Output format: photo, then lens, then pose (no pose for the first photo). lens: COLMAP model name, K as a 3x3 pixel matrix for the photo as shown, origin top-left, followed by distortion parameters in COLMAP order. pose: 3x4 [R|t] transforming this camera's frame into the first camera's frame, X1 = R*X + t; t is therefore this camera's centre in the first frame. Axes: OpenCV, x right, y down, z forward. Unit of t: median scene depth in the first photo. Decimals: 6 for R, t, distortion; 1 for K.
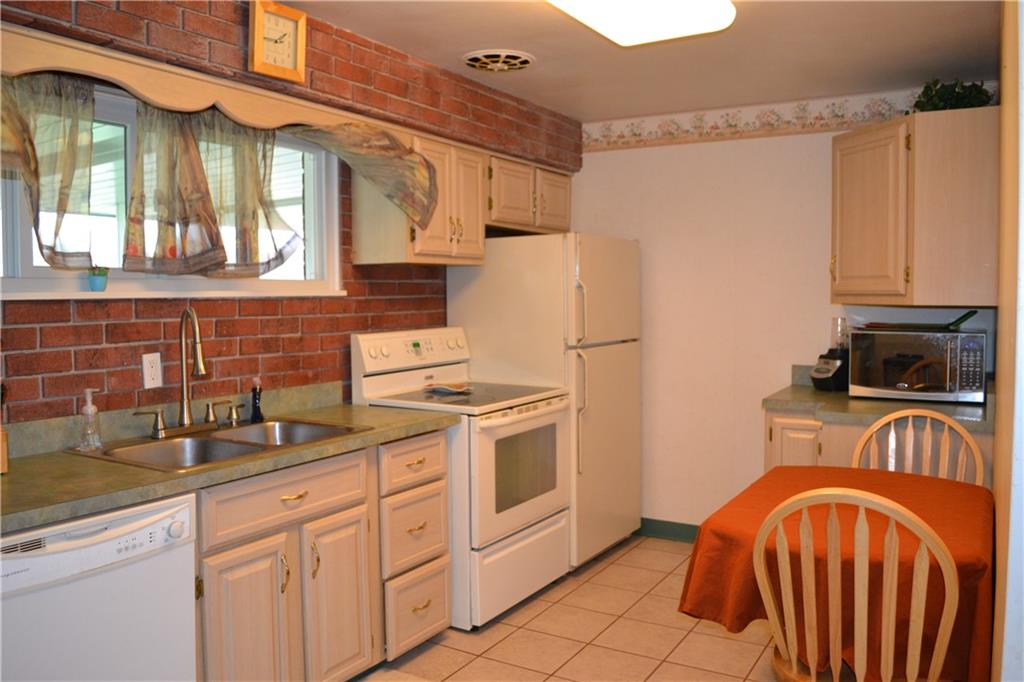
lens RADIAL K [[817.7, 0, 513.8], [0, 817.7, 334.8], [0, 0, 1]] dist [-0.079029, 0.004243]
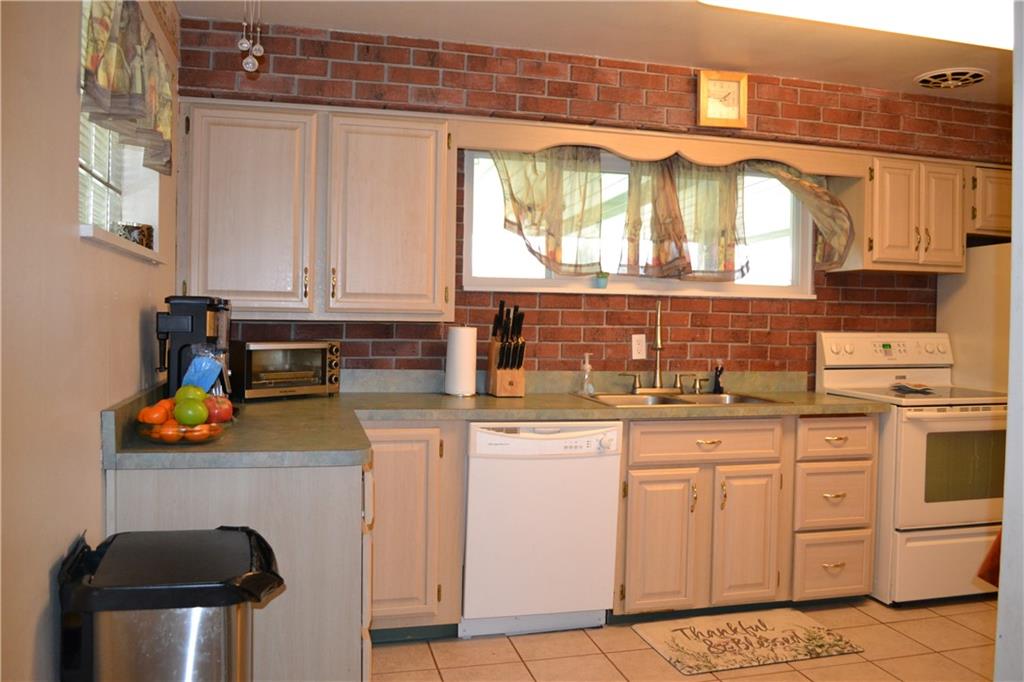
lens RADIAL K [[817.7, 0, 513.8], [0, 817.7, 334.8], [0, 0, 1]] dist [-0.079029, 0.004243]
pose [[0.706675, 0.030716, -0.706871, 0.362803], [-0.055719, 0.998370, -0.012321, 0.048580], [0.705341, 0.048093, 0.707235, -0.141183]]
